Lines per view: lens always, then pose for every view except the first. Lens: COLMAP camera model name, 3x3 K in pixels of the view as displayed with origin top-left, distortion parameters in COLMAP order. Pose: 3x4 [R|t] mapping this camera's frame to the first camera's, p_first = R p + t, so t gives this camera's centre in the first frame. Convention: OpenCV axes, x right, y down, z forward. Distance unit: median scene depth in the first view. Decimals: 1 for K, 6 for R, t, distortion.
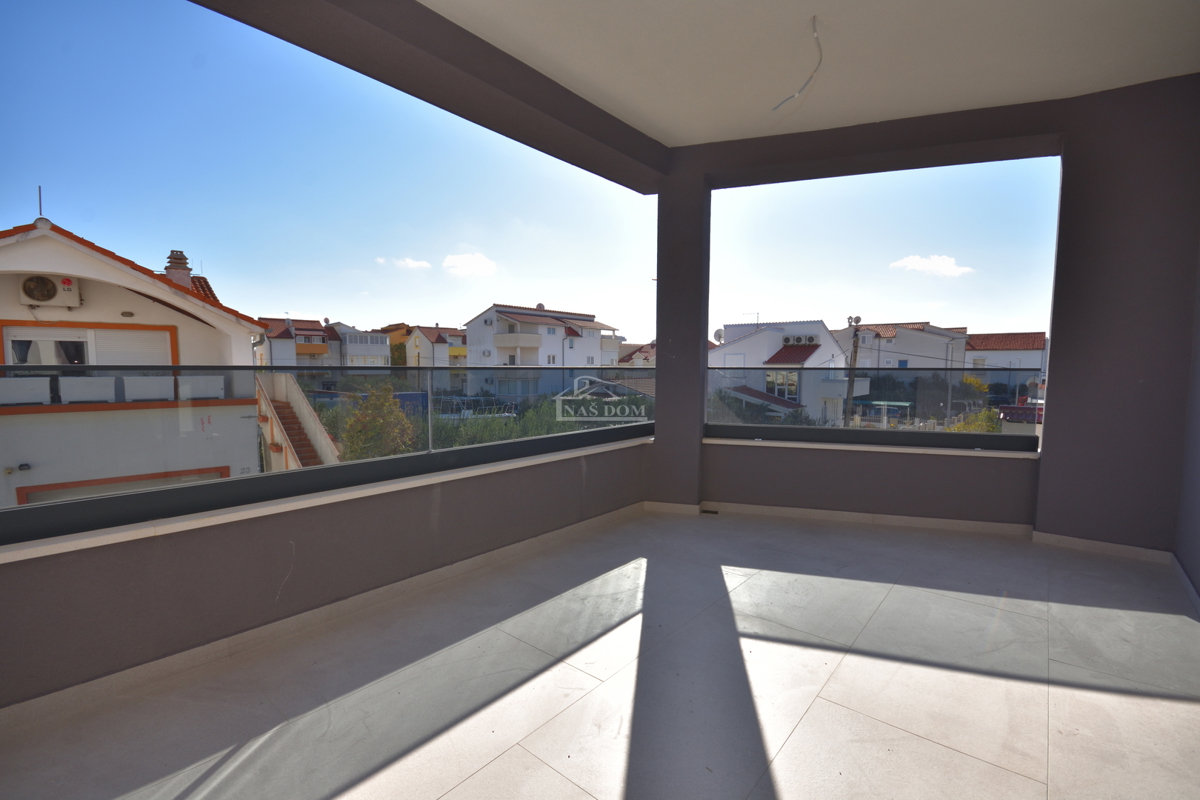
lens RADIAL K [[526.5, 0, 601.3], [0, 526.5, 409.0], [0, 0, 1]] dist [-0.003374, -0.002438]
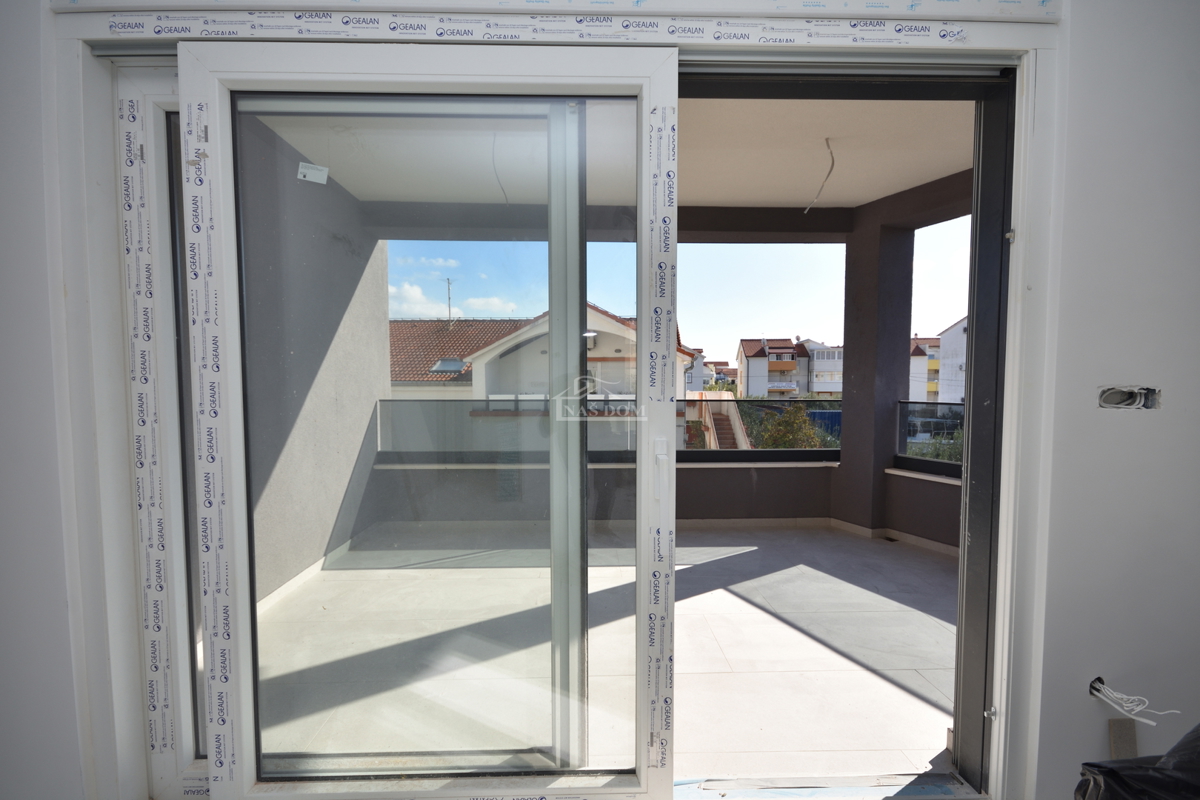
lens RADIAL K [[555.0, 0, 604.8], [0, 555.0, 410.2], [0, 0, 1]] dist [0.000151, 0.000159]
pose [[0.672904, 0.034728, -0.738914, 0.157839], [-0.055728, 0.998439, -0.003825, -0.006179], [0.737628, 0.043752, 0.673789, -0.043350]]
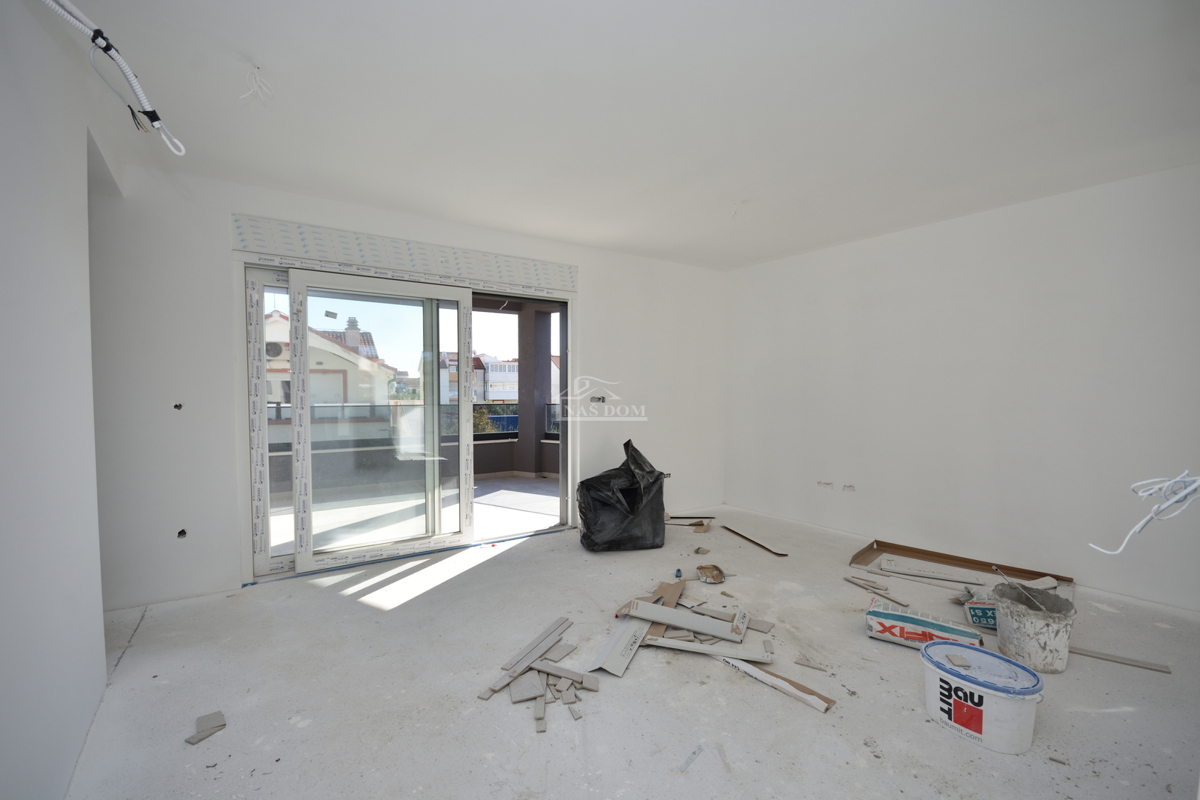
lens RADIAL K [[526.5, 0, 601.3], [0, 526.5, 410.9], [0, 0, 1]] dist [-0.003374, -0.002438]
pose [[0.966259, 0.006253, -0.257497, 0.228068], [-0.016759, 0.999113, -0.038629, 0.005050], [0.257027, 0.041641, 0.965507, -0.210468]]
